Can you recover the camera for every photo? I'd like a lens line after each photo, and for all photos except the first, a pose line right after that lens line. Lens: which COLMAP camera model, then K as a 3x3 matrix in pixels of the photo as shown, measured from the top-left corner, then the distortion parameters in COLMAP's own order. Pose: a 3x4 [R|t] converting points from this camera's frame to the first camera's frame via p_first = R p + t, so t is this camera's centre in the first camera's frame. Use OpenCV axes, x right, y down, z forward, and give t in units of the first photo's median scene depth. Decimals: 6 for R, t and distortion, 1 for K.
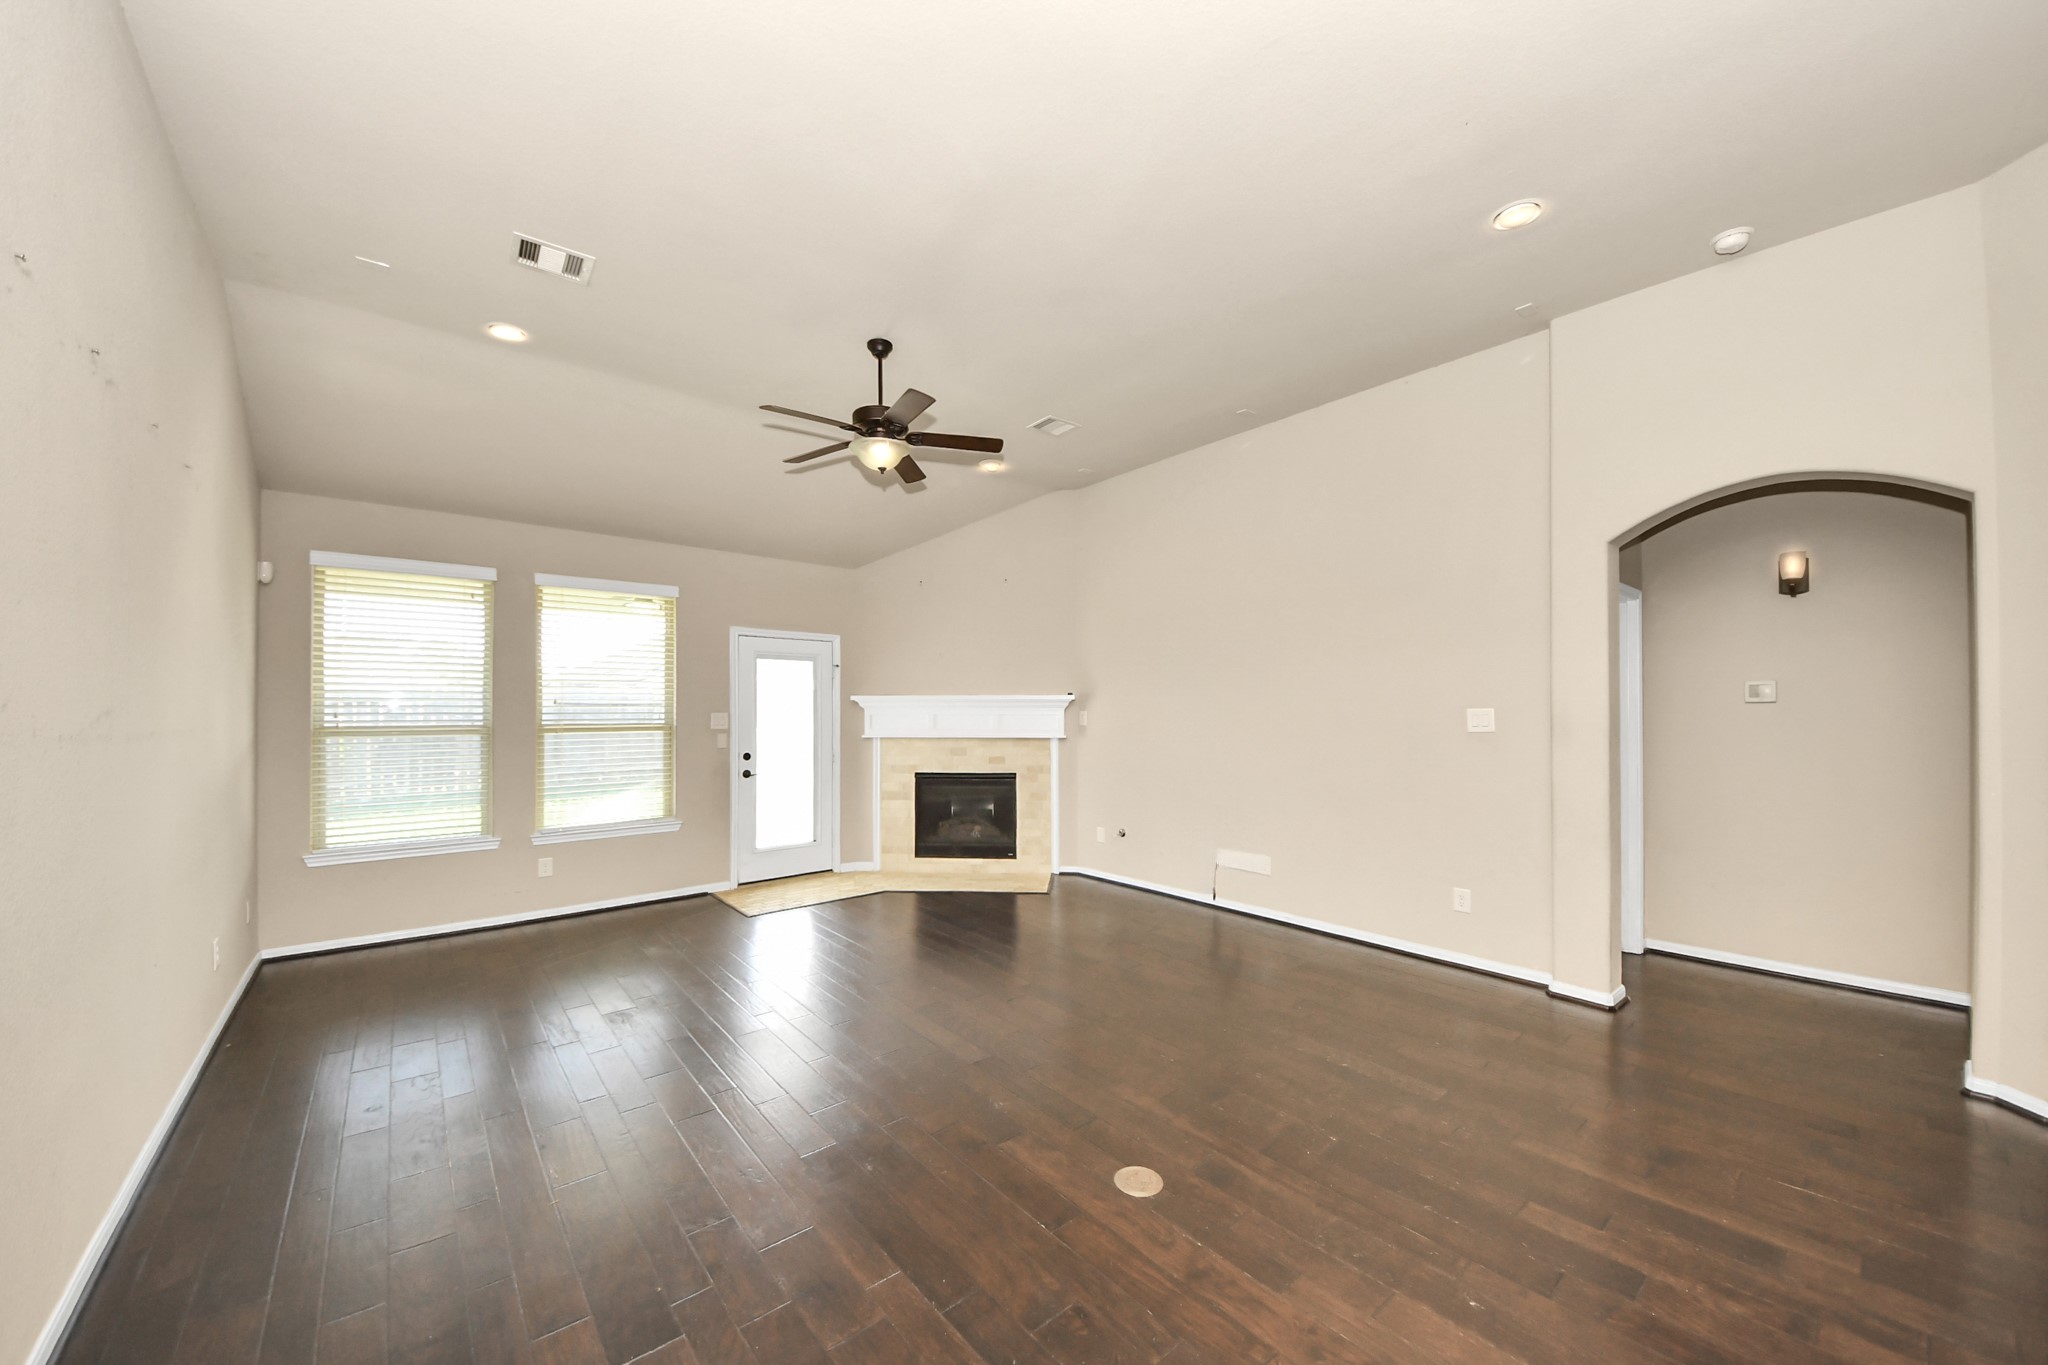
lens RADIAL K [[726.0, 0, 1024.1], [0, 726.0, 707.8], [0, 0, 1]] dist [0.024221, -0.021136]
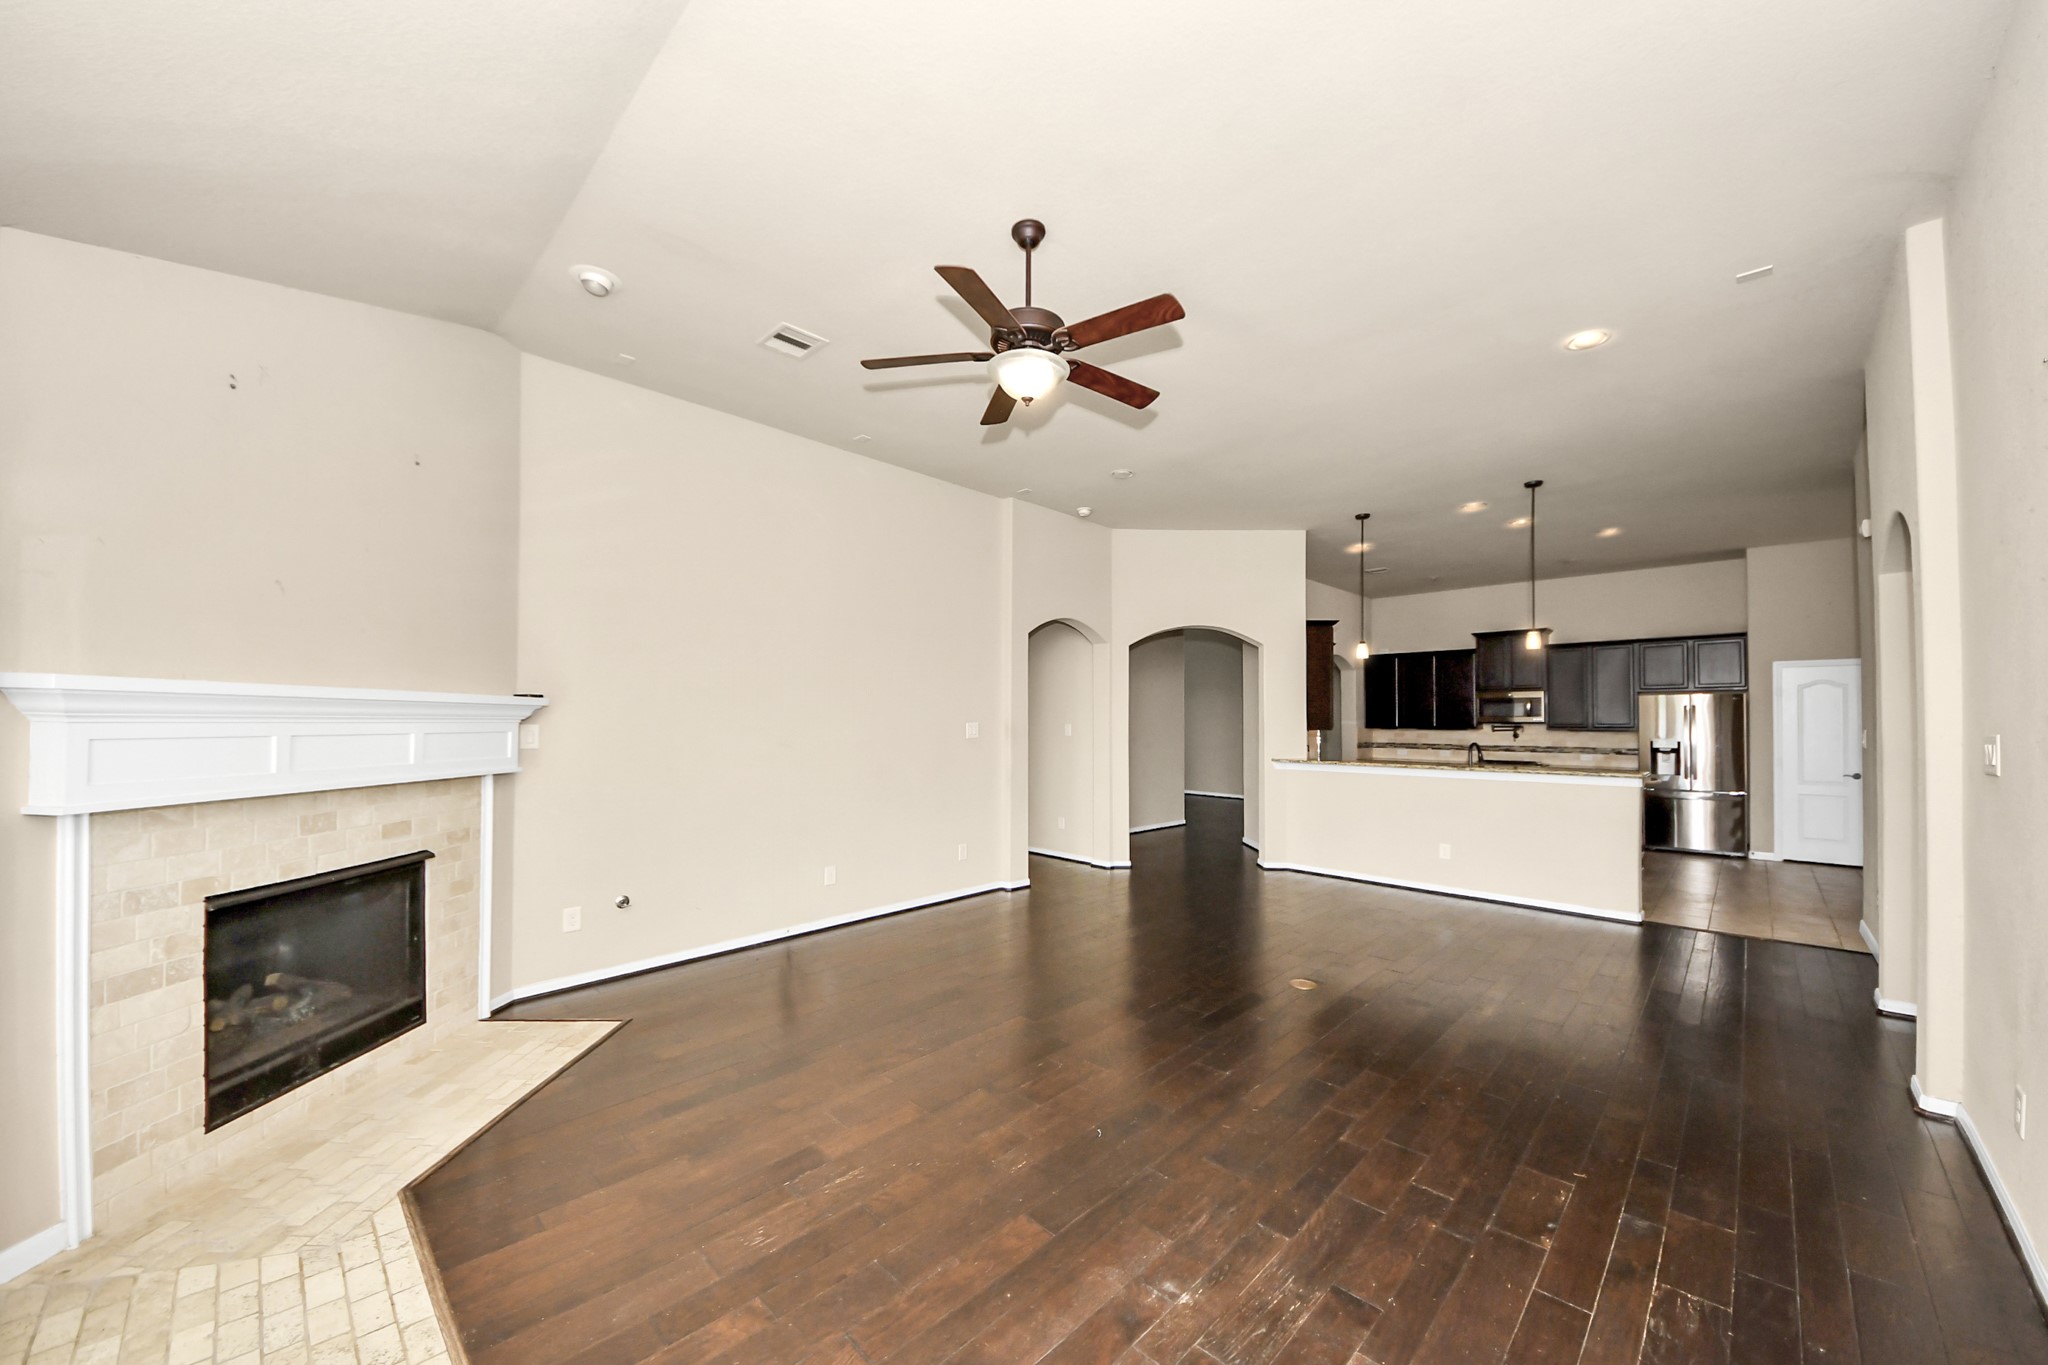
lens RADIAL K [[726.0, 0, 1024.1], [0, 726.0, 707.8], [0, 0, 1]] dist [0.024221, -0.021136]
pose [[-0.096791, 0.022087, 0.995060, -0.590221], [-0.003786, 0.999738, -0.022559, 0.001970], [-0.995298, -0.005950, -0.096682, 0.683821]]
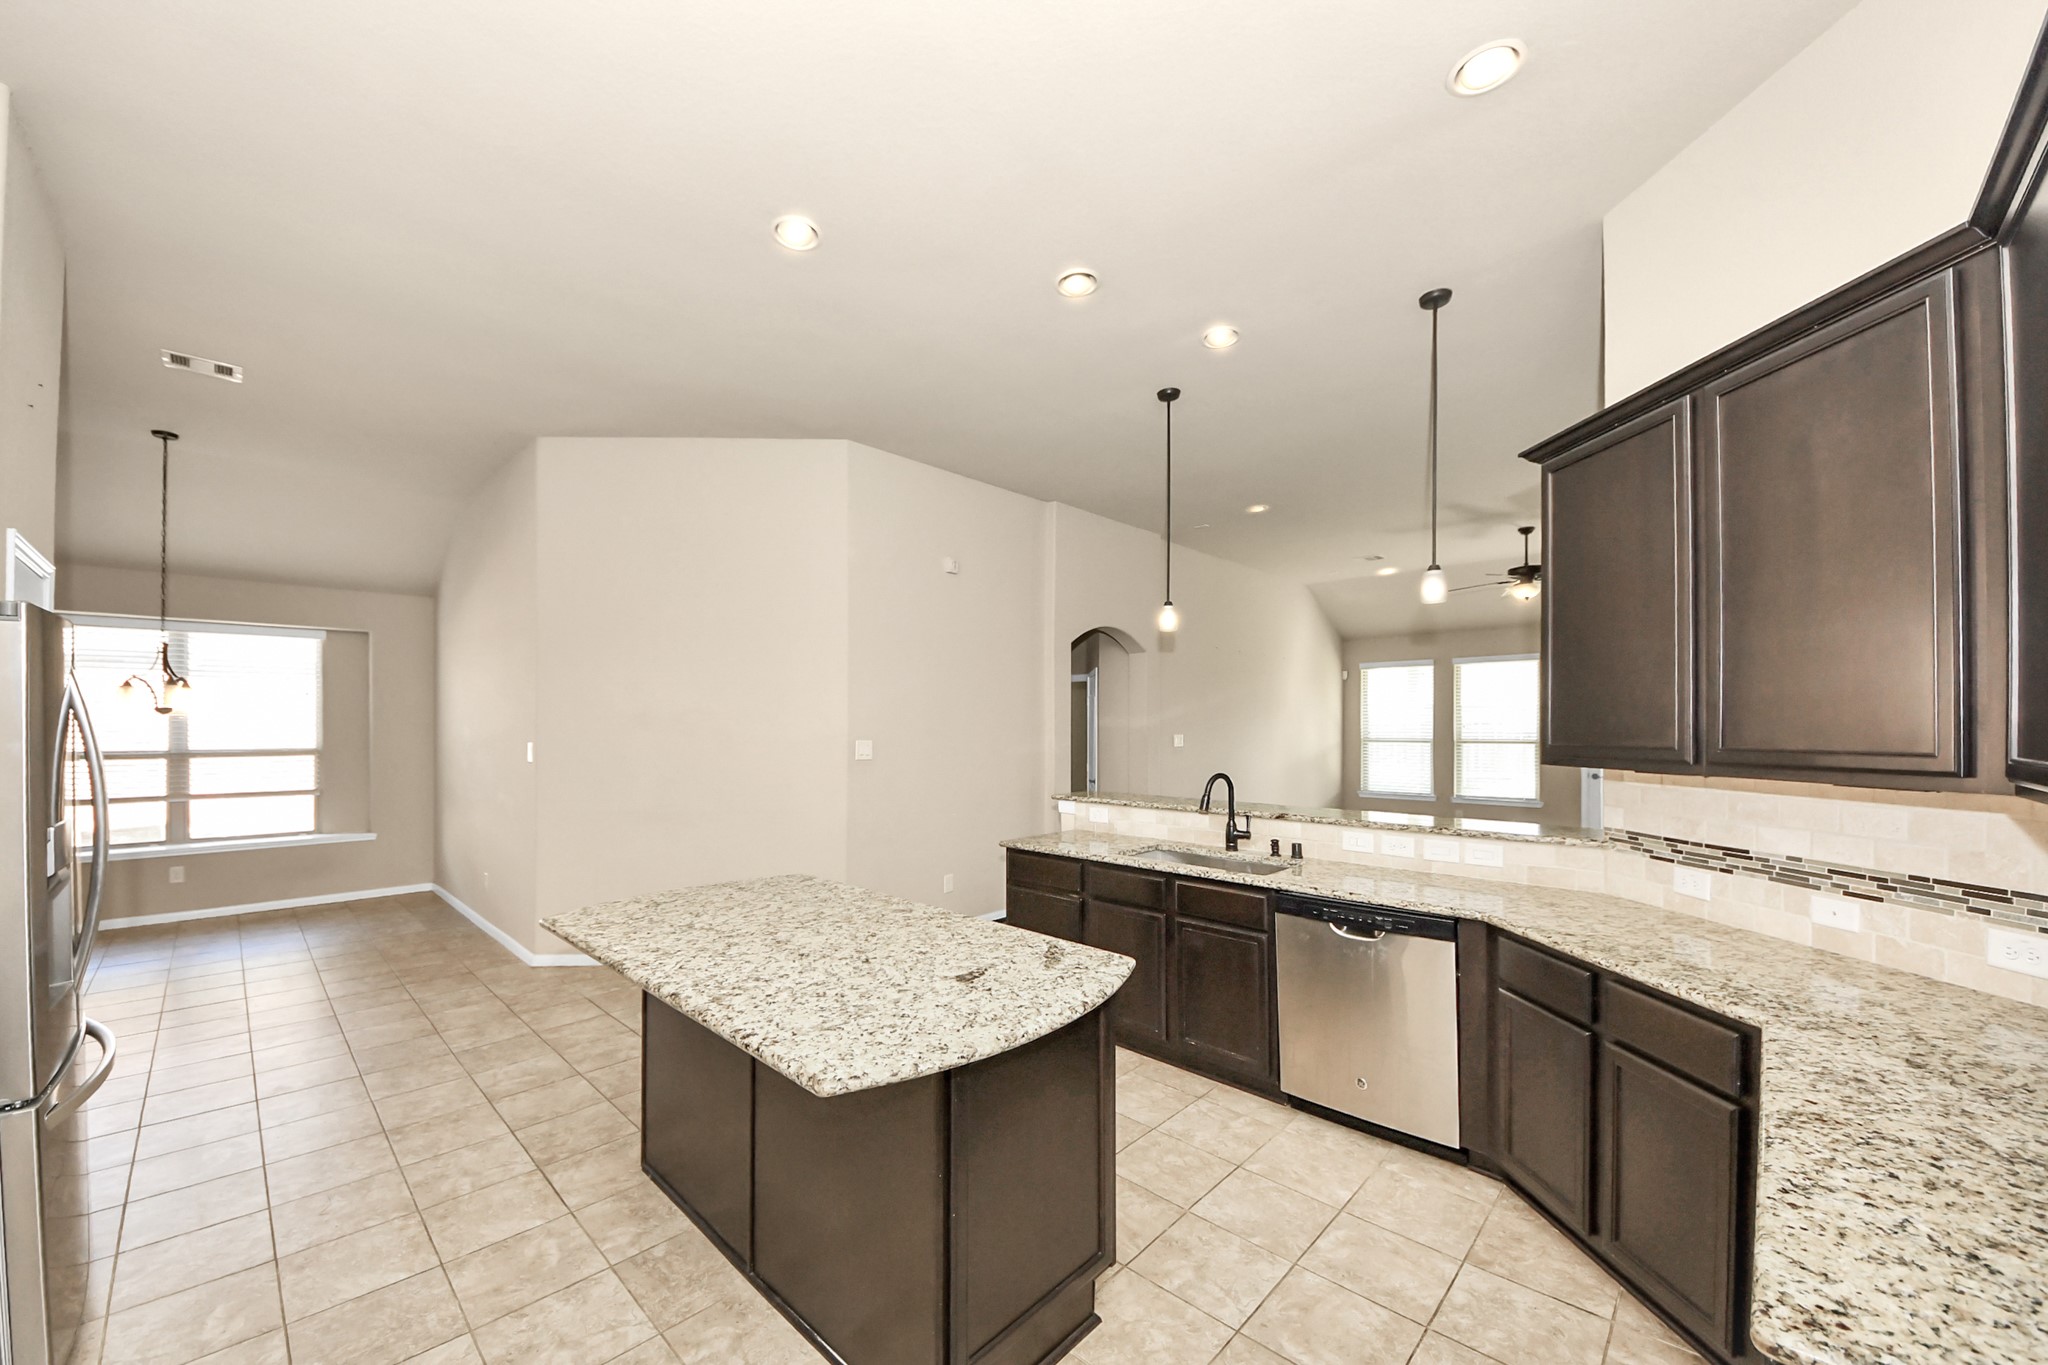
lens RADIAL K [[772.4, 0, 1024.9], [0, 772.4, 697.9], [0, 0, 1]] dist [0.036412, -0.027674]
pose [[0.134784, -0.033857, -0.990296, 0.973920], [0.002854, 0.999425, -0.033781, -0.014003], [0.990871, 0.001727, 0.134803, -0.305264]]
